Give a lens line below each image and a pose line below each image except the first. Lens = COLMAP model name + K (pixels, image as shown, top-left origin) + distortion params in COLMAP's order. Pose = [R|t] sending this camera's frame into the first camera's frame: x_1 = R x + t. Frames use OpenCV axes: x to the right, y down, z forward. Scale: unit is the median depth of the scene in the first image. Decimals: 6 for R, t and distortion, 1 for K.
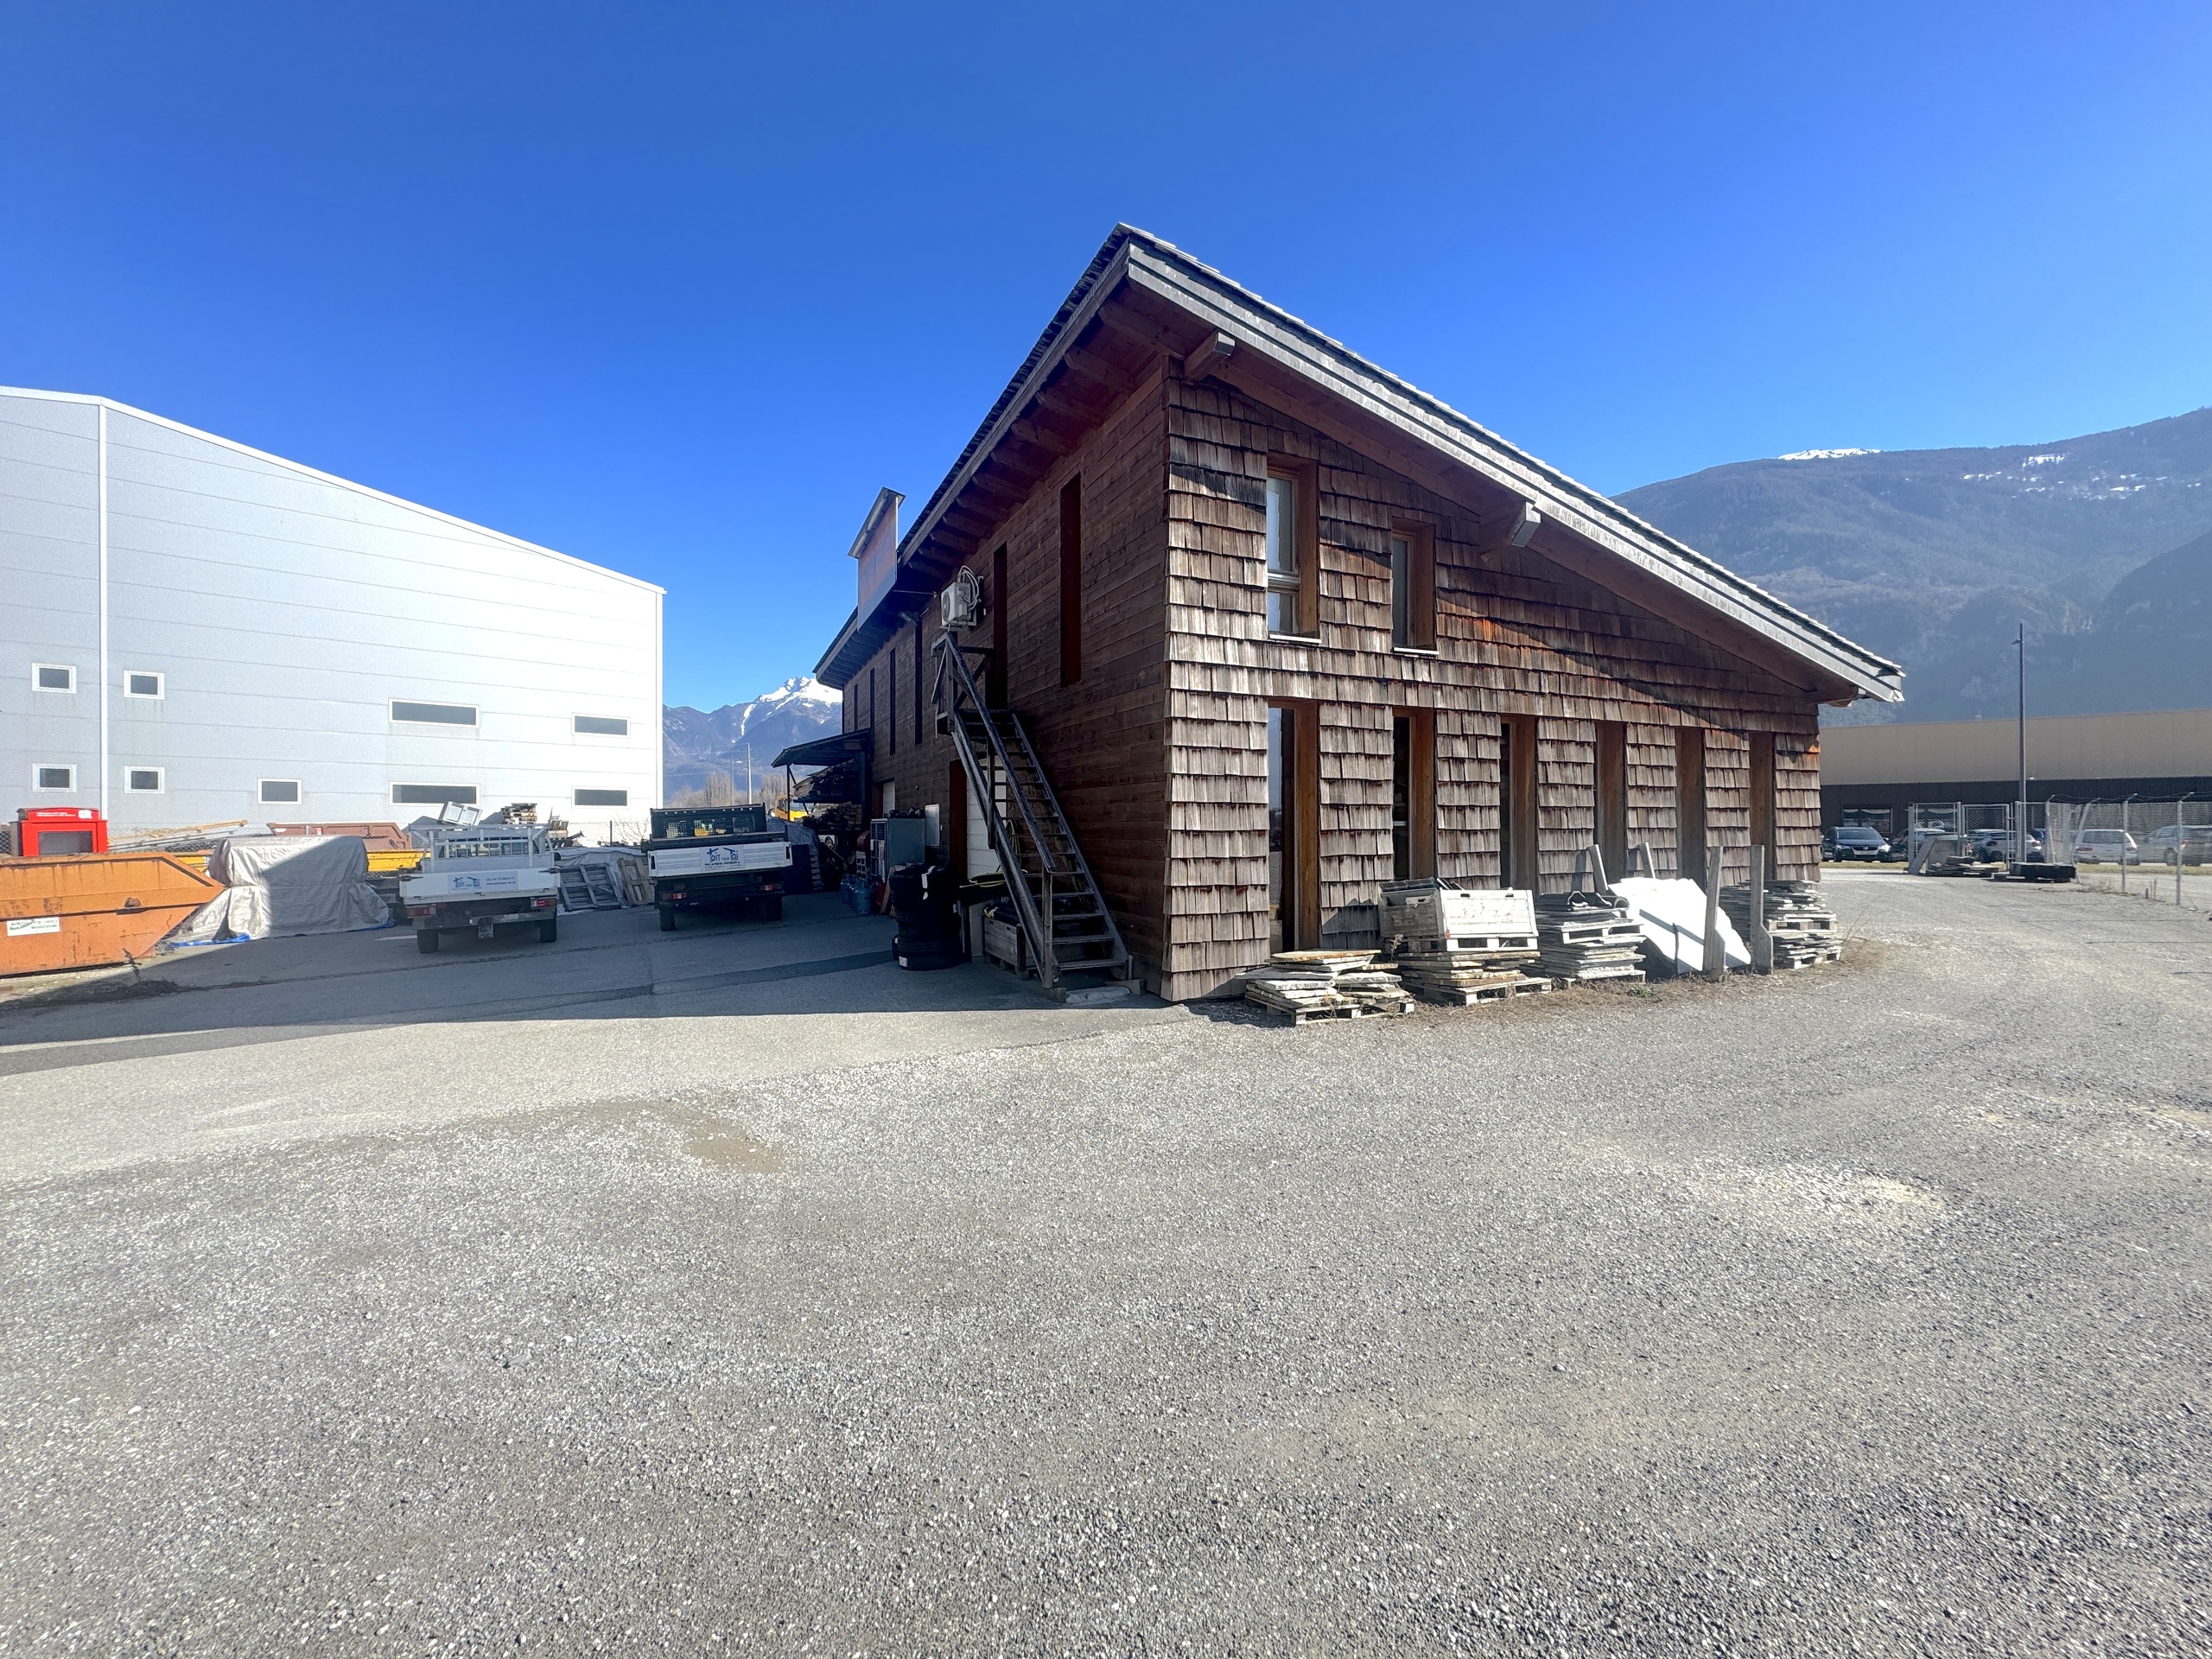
lens RADIAL K [[881.2, 0, 1099.7], [0, 881.2, 833.0], [0, 0, 1]] dist [0.000170, -0.000032]
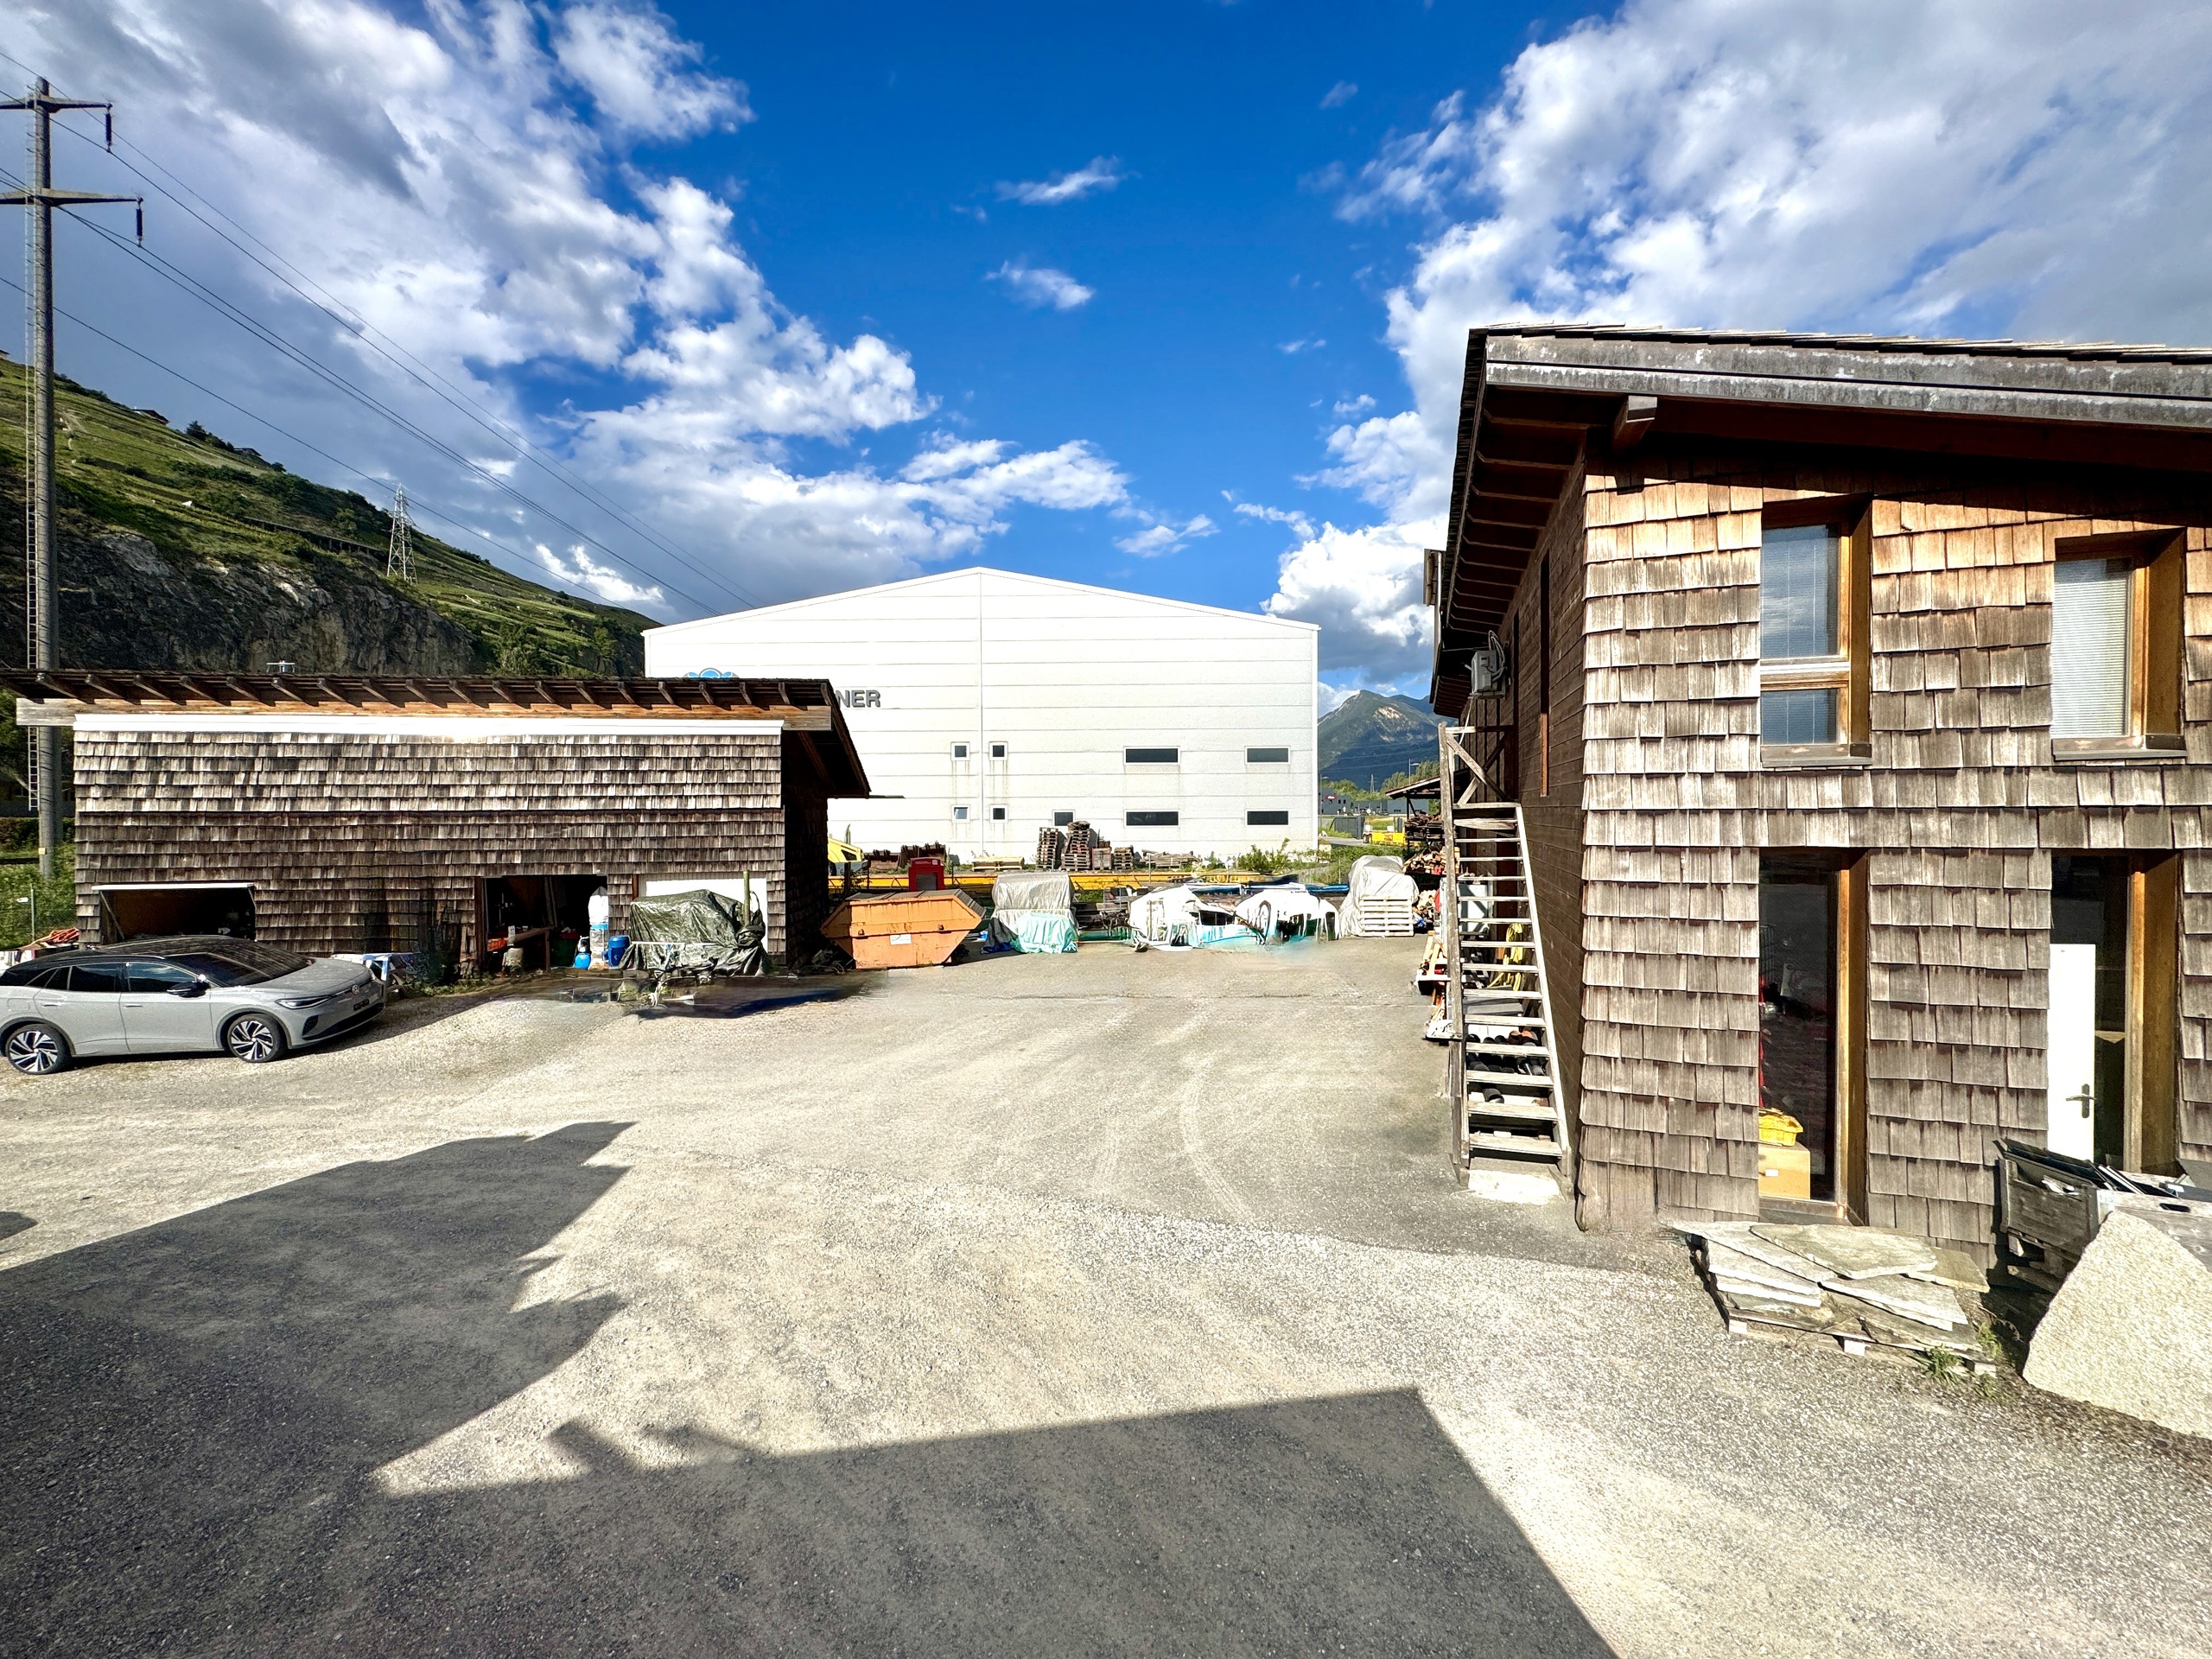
lens RADIAL K [[881.2, 0, 1104.8], [0, 881.2, 831.3], [0, 0, 1]] dist [0.000170, -0.000032]
pose [[0.715916, 0.014007, -0.698045, 0.311788], [0.003255, 0.999721, 0.023399, -0.187625], [0.698178, -0.019024, 0.715671, 0.112861]]
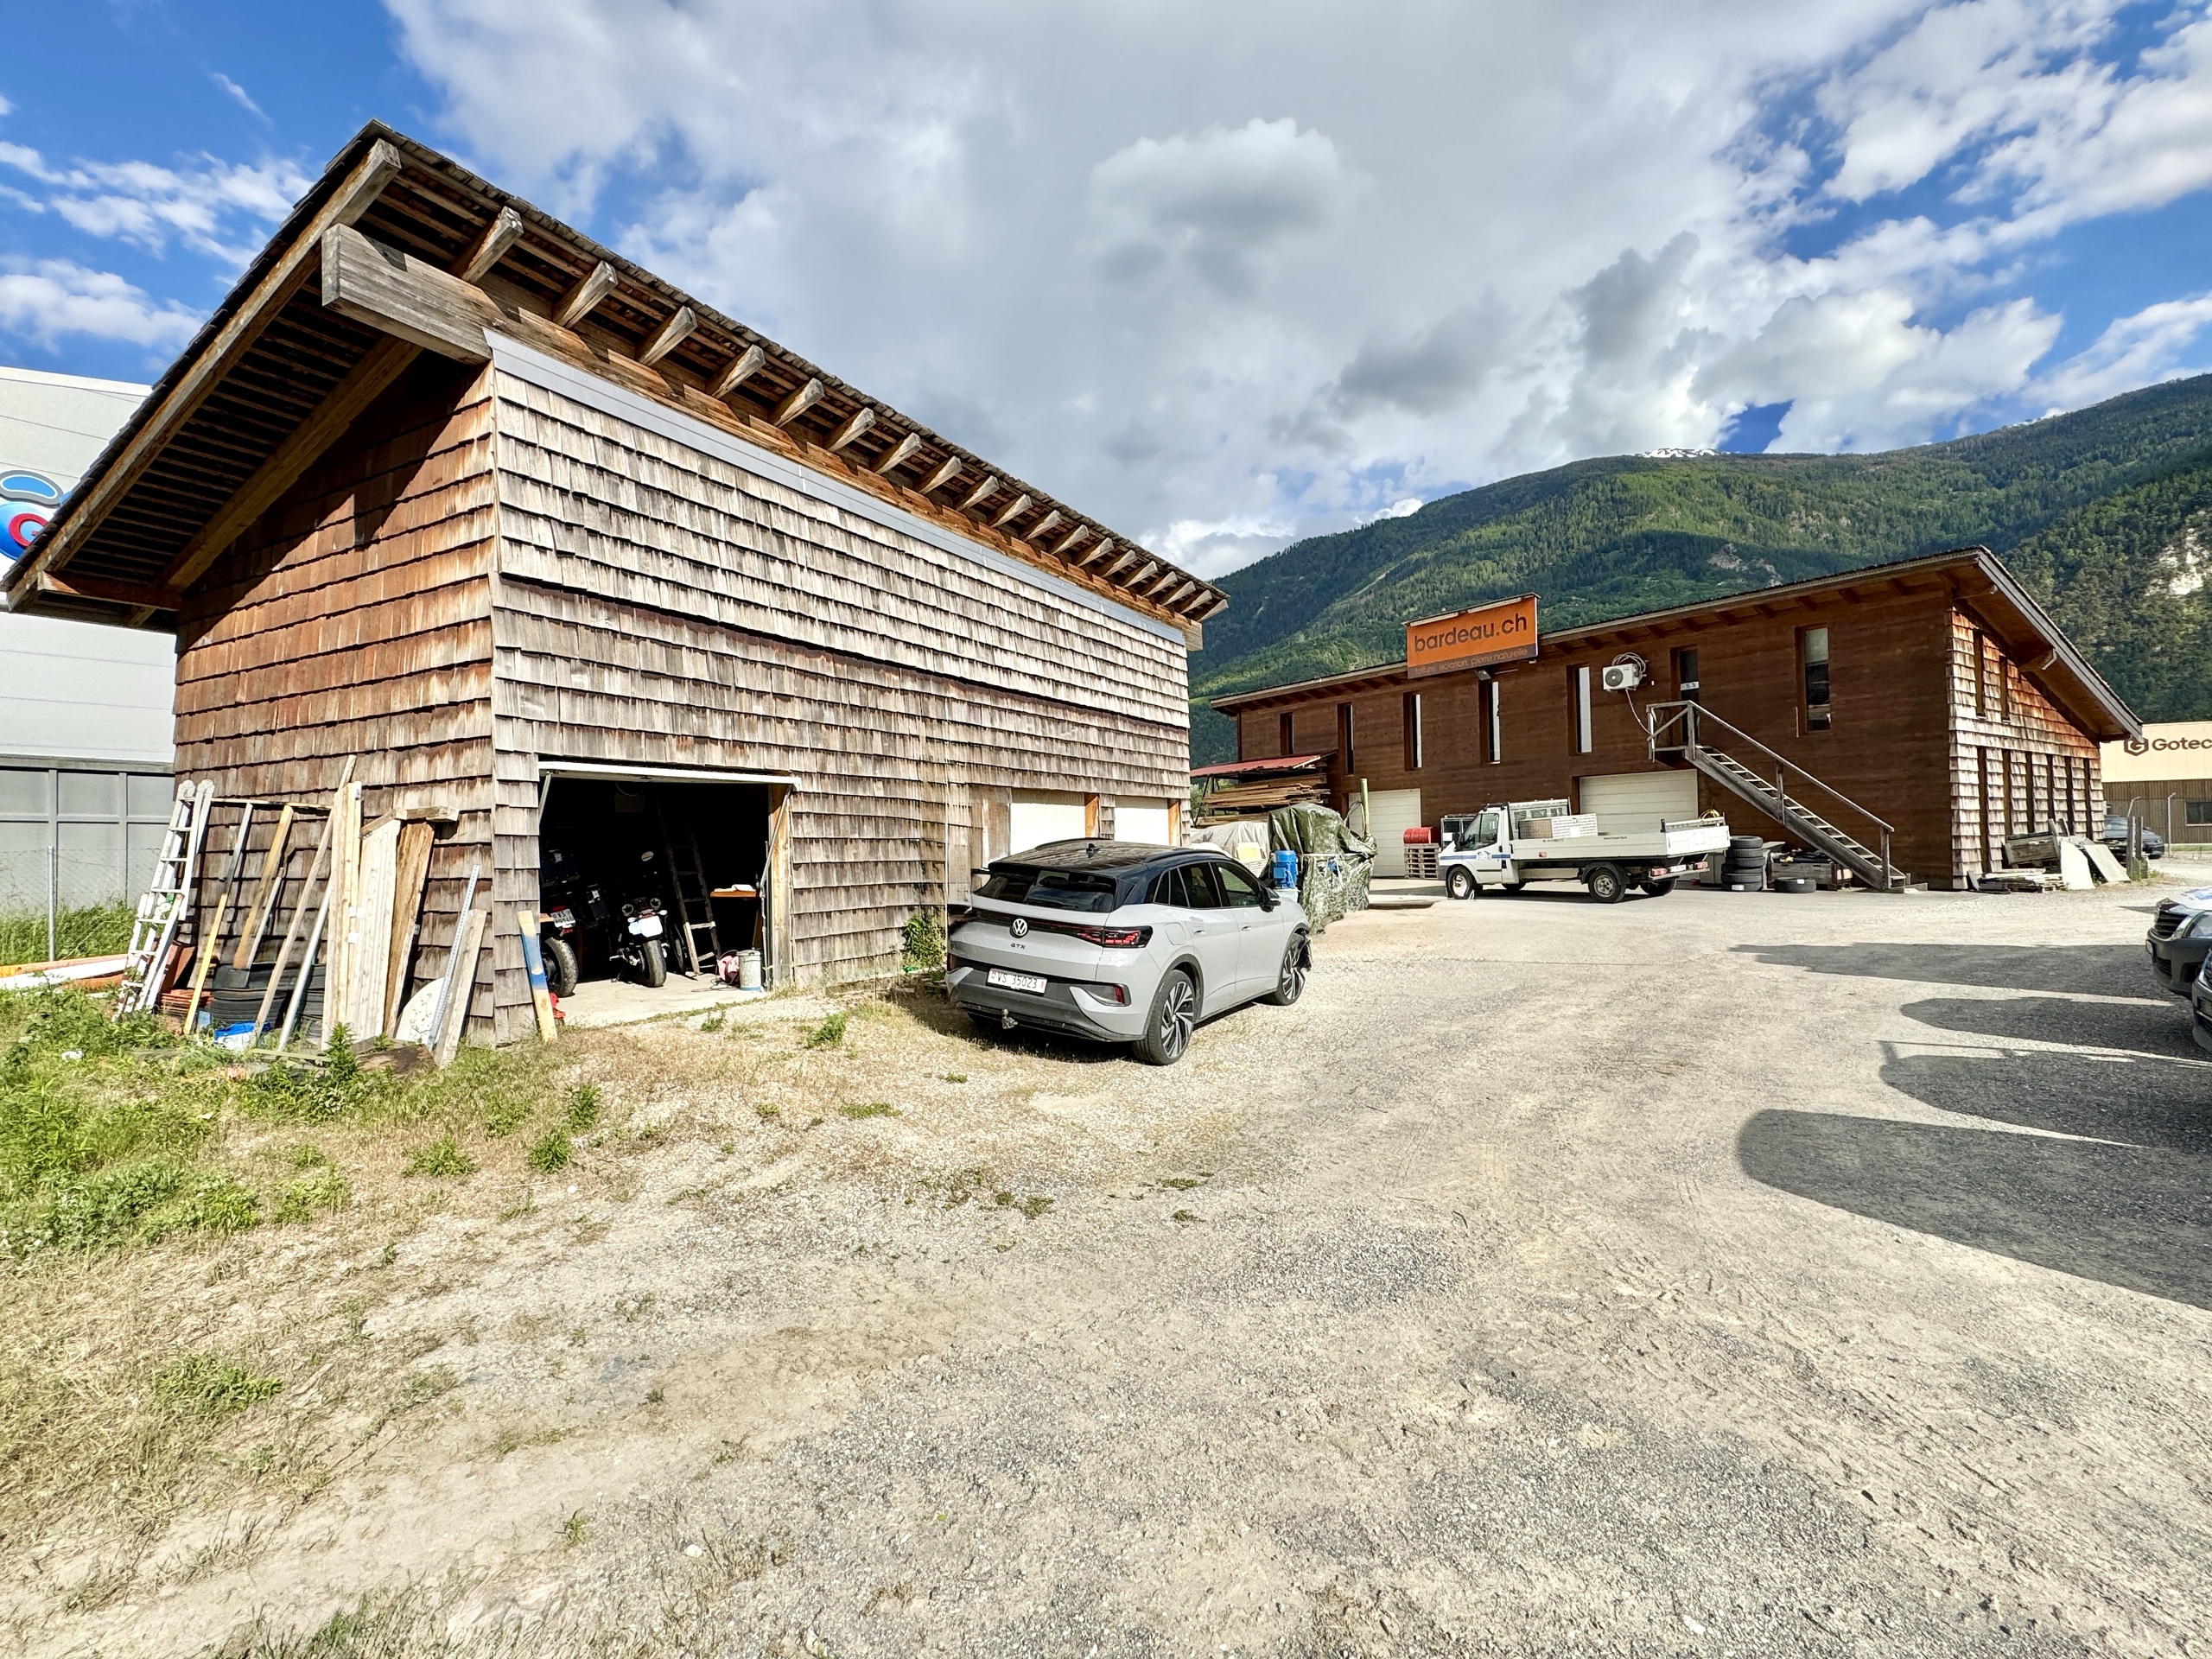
lens RADIAL K [[1027.7, 0, 1102.6], [0, 1027.7, 820.7], [0, 0, 1]] dist [-0.001995, -0.000355]
pose [[0.984391, -0.004578, 0.175936, -2.462412], [0.008470, 0.999736, -0.021373, 0.063725], [-0.175791, 0.022529, 0.984170, -1.117899]]
